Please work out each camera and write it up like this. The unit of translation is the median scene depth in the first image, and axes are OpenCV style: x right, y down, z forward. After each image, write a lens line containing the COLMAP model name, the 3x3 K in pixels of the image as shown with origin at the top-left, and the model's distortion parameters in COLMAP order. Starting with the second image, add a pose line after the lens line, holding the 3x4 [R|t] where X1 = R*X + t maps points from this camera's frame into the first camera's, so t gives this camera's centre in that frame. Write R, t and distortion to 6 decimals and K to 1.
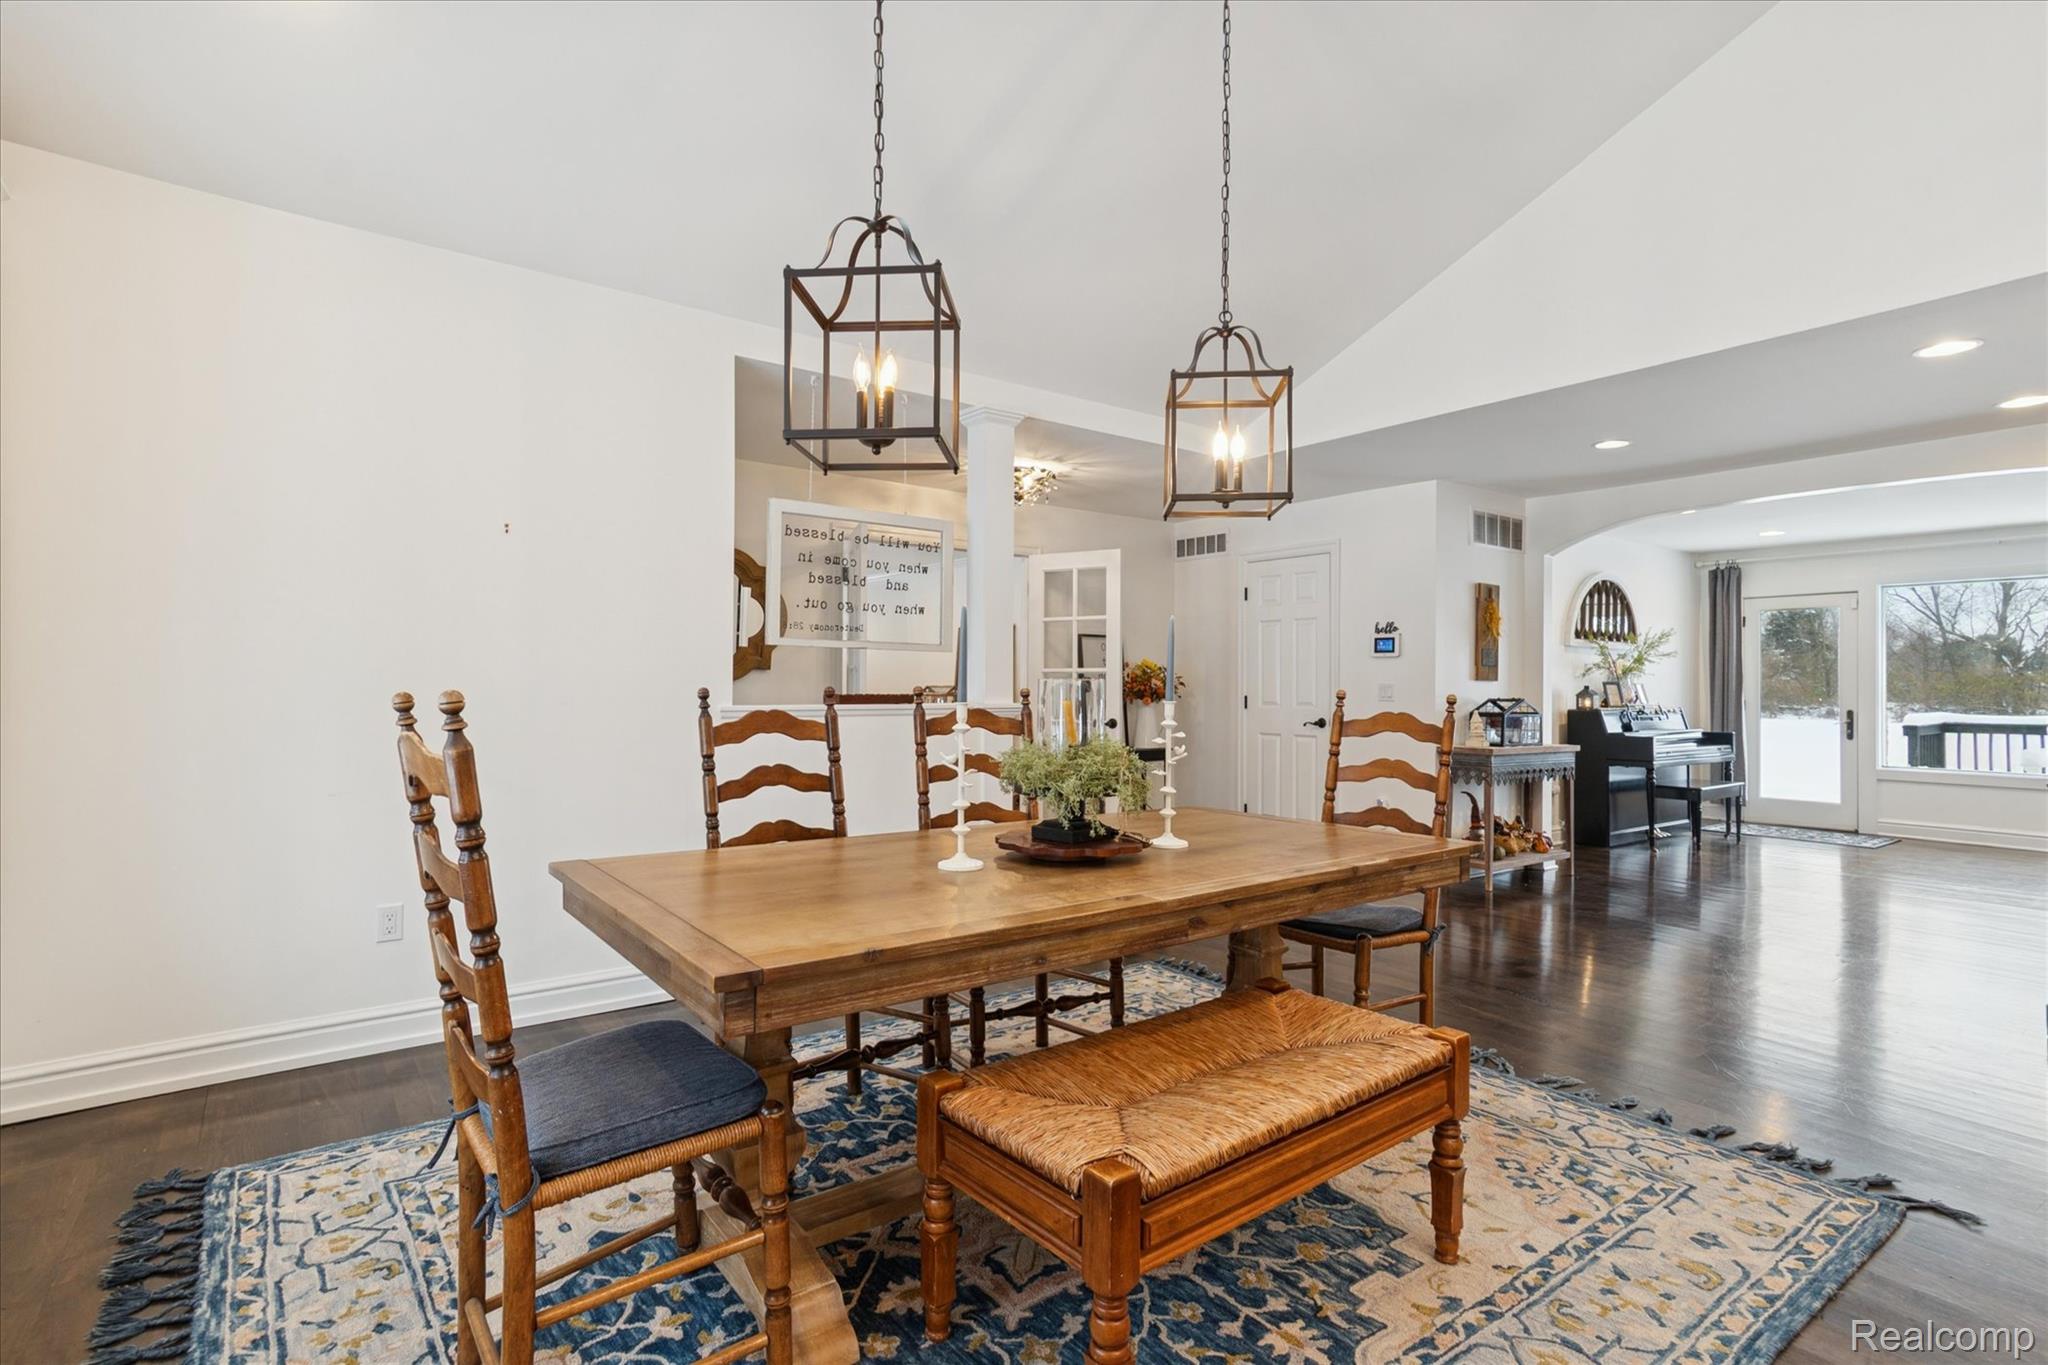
lens RADIAL K [[995.9, 0, 1032.7], [0, 995.9, 691.9], [0, 0, 1]] dist [0.009554, 0.001010]
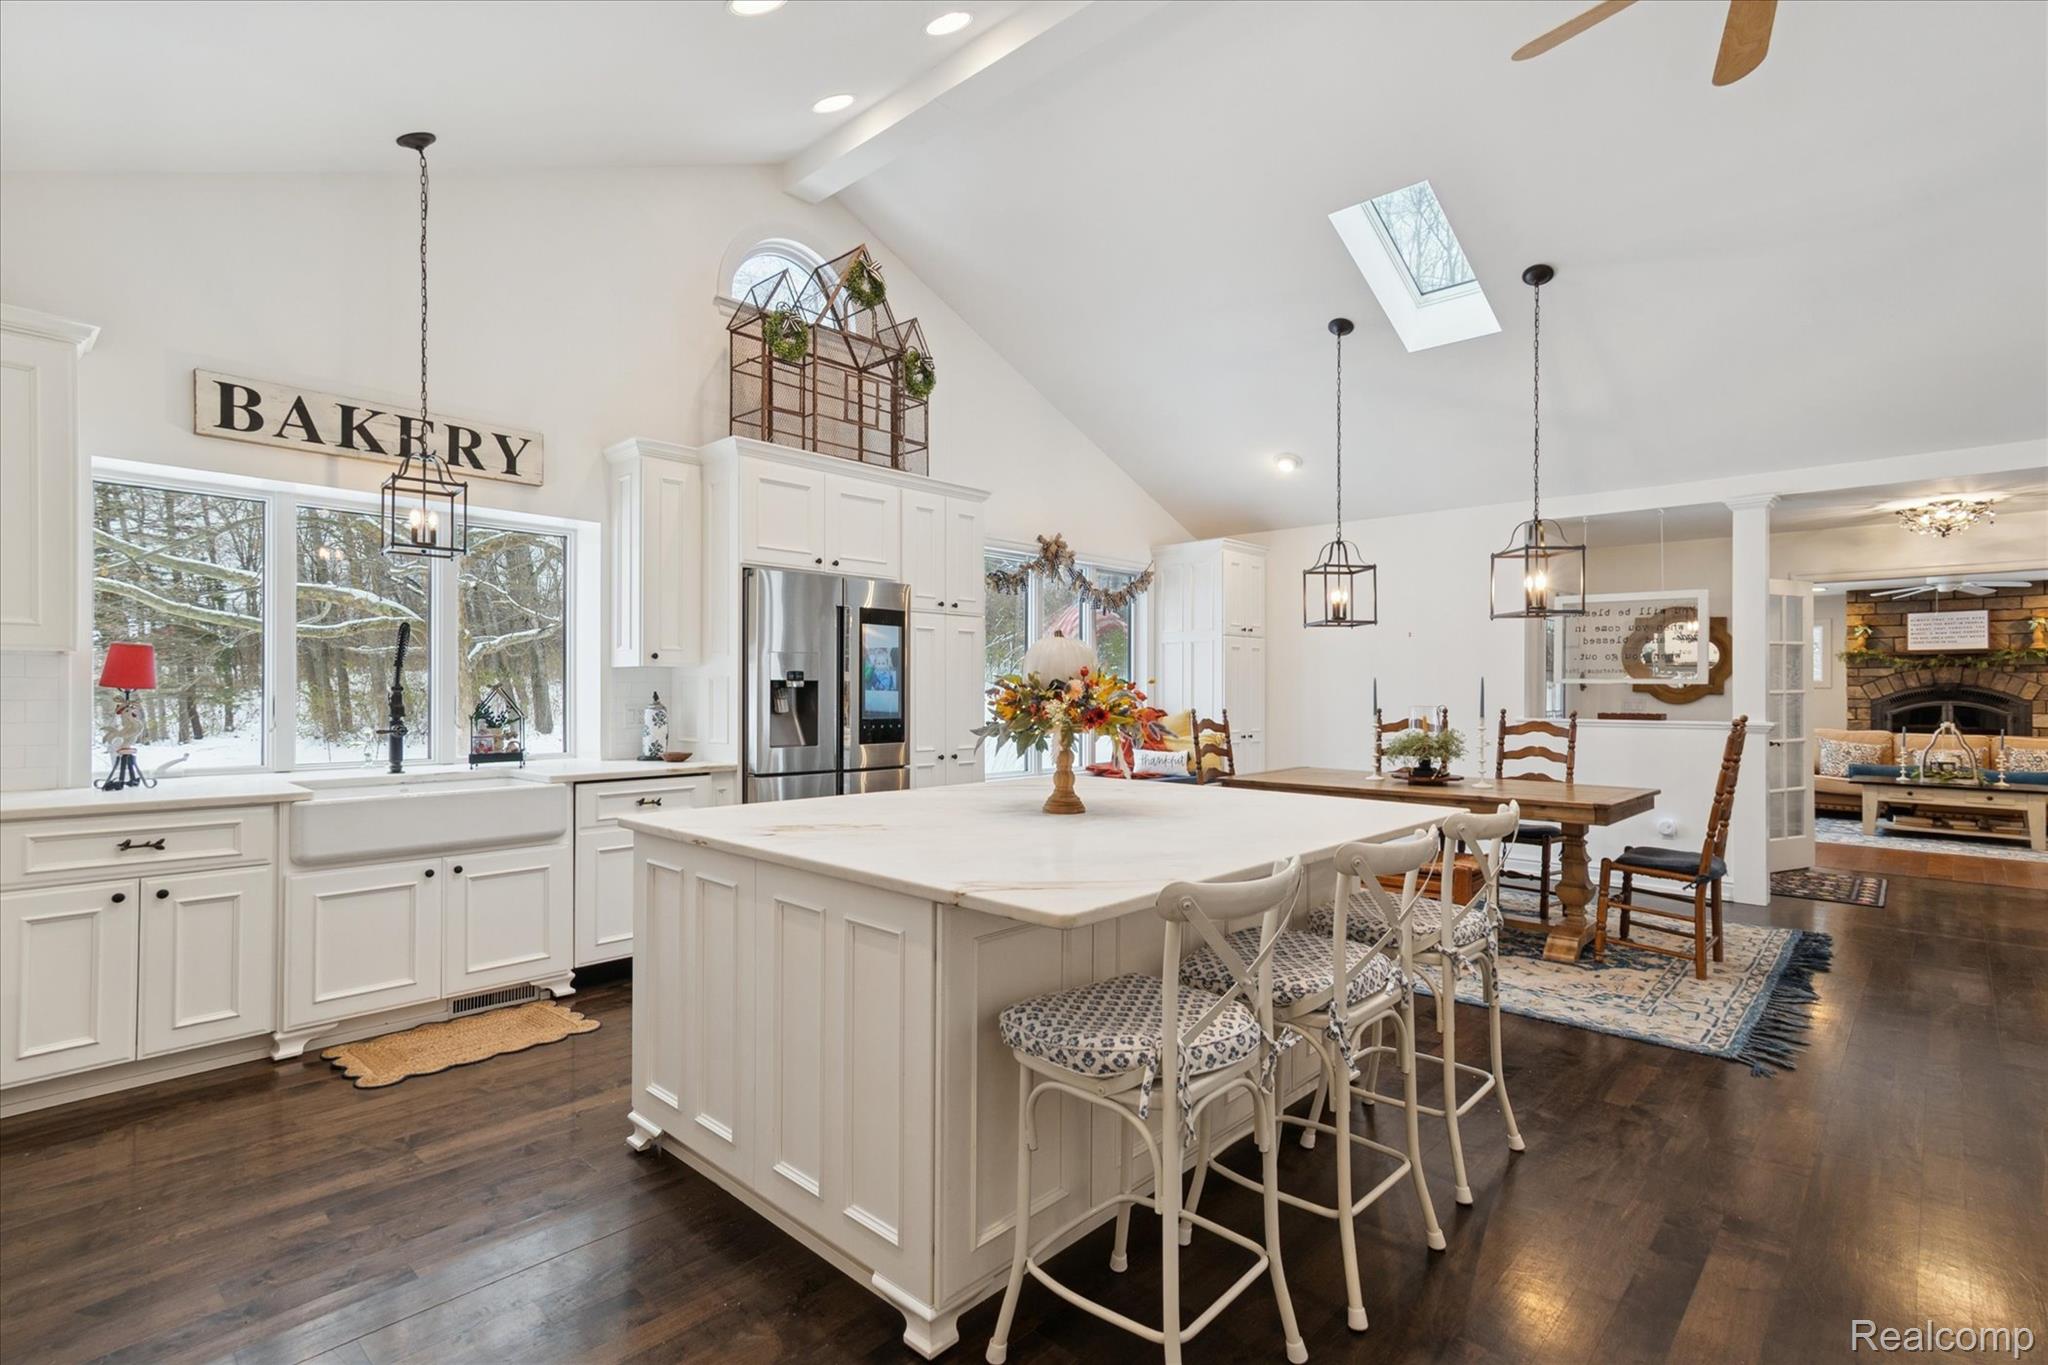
lens RADIAL K [[995.9, 0, 1016.1], [0, 995.9, 687.2], [0, 0, 1]] dist [0.009554, 0.001010]
pose [[0.174350, -0.008586, -0.984646, 2.128524], [-0.003519, 0.999950, -0.009342, -0.032025], [0.984678, 0.005094, 0.174311, -0.327682]]
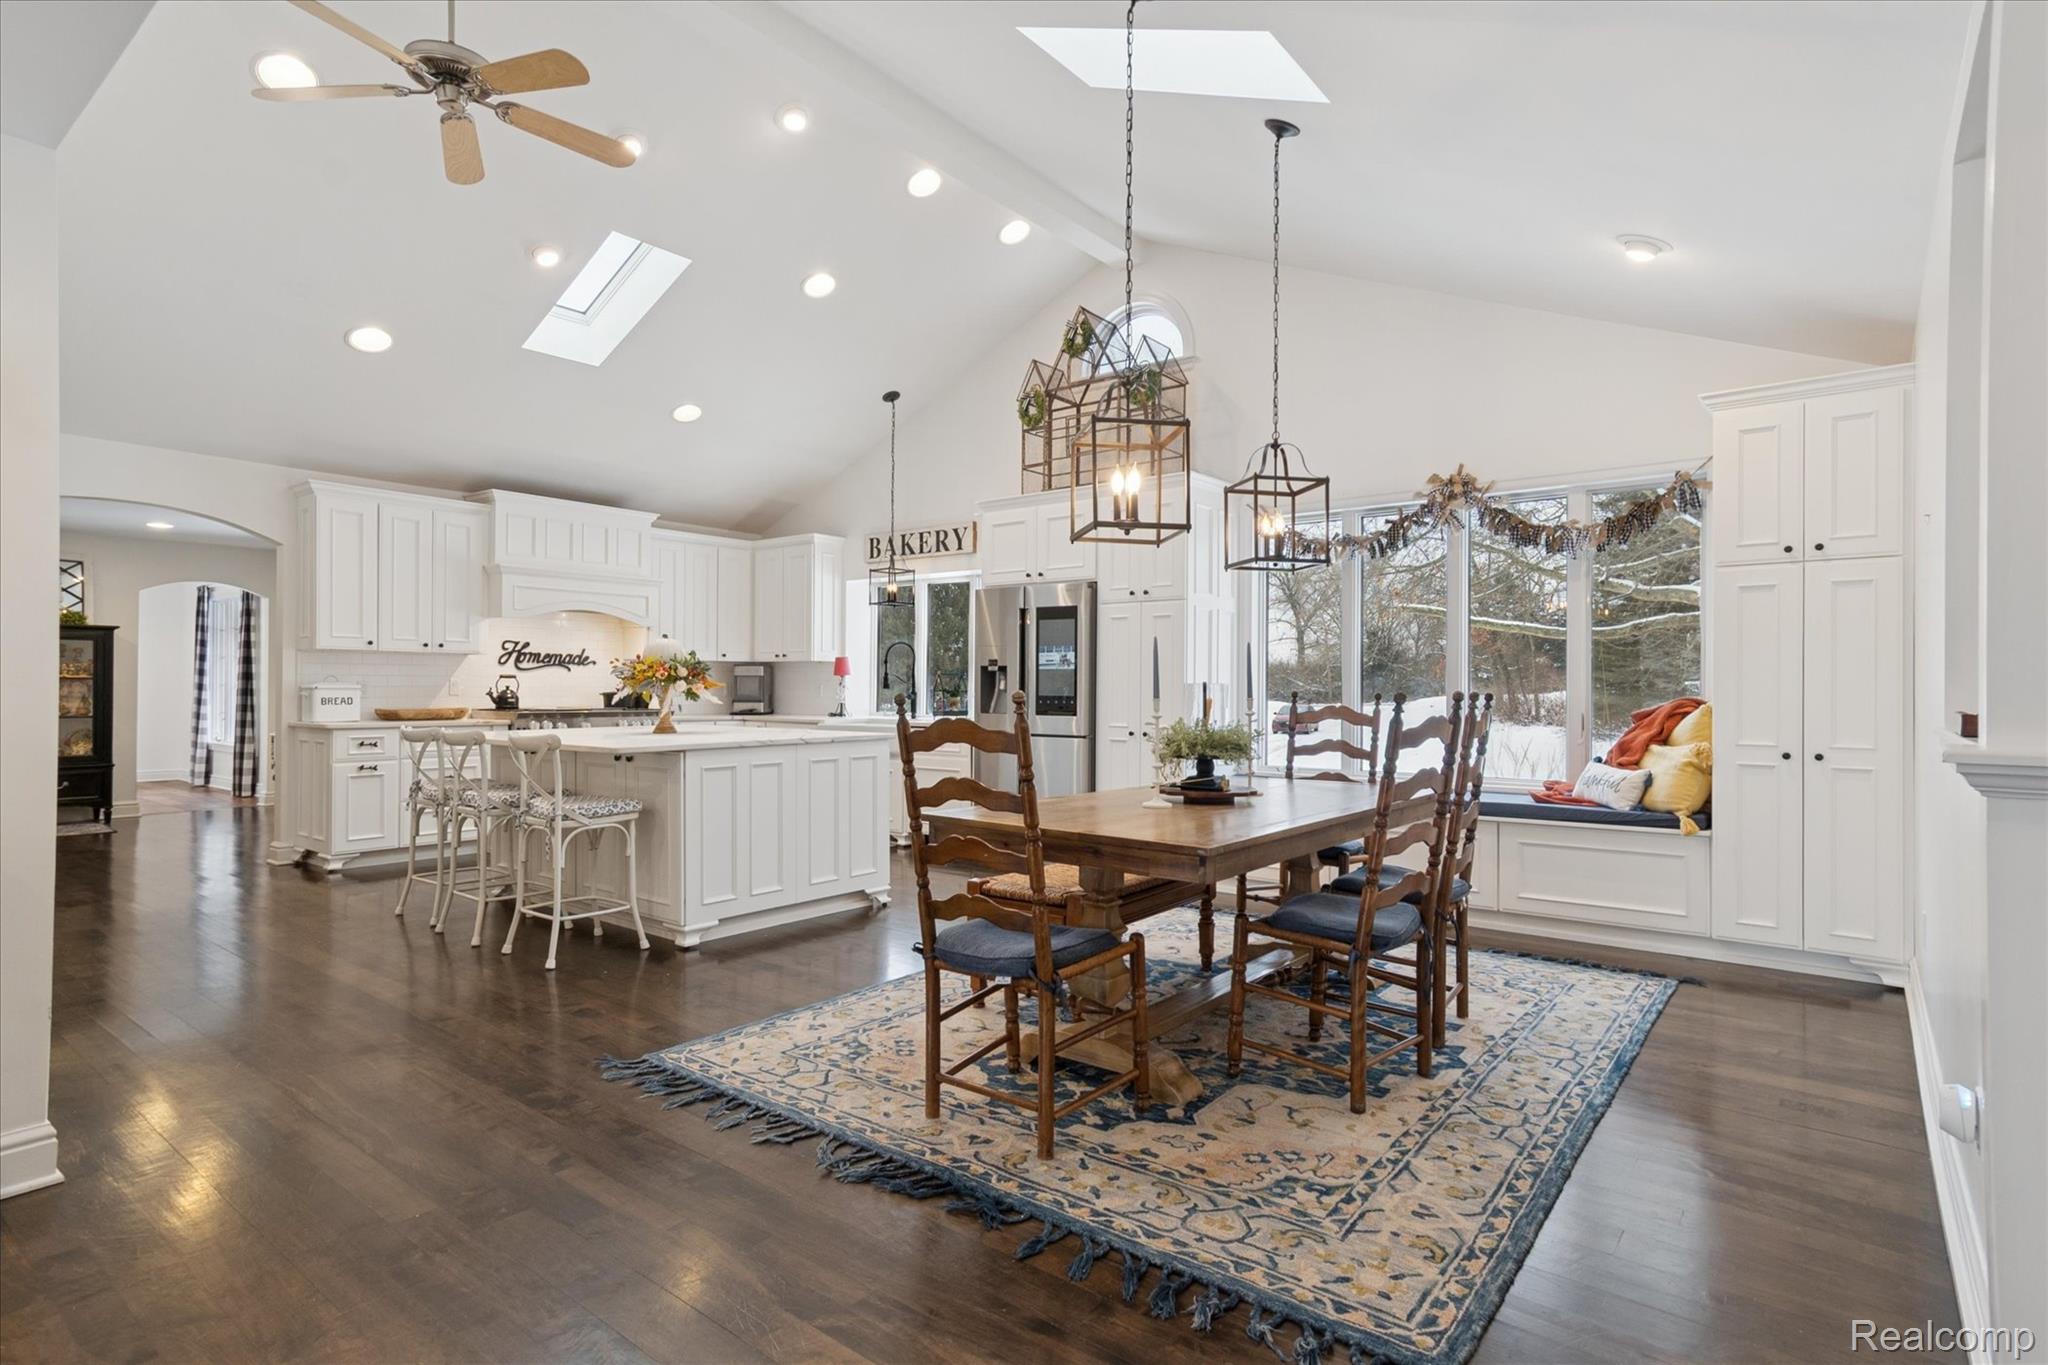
lens RADIAL K [[1043.2, 0, 1016.3], [0, 1043.2, 677.8], [0, 0, 1]] dist [0.009038, 0.003399]
pose [[-0.970293, -0.014878, -0.241474, 0.705262], [-0.013244, 0.999877, -0.008391, -0.005564], [0.241570, -0.004944, -0.970371, 2.469166]]
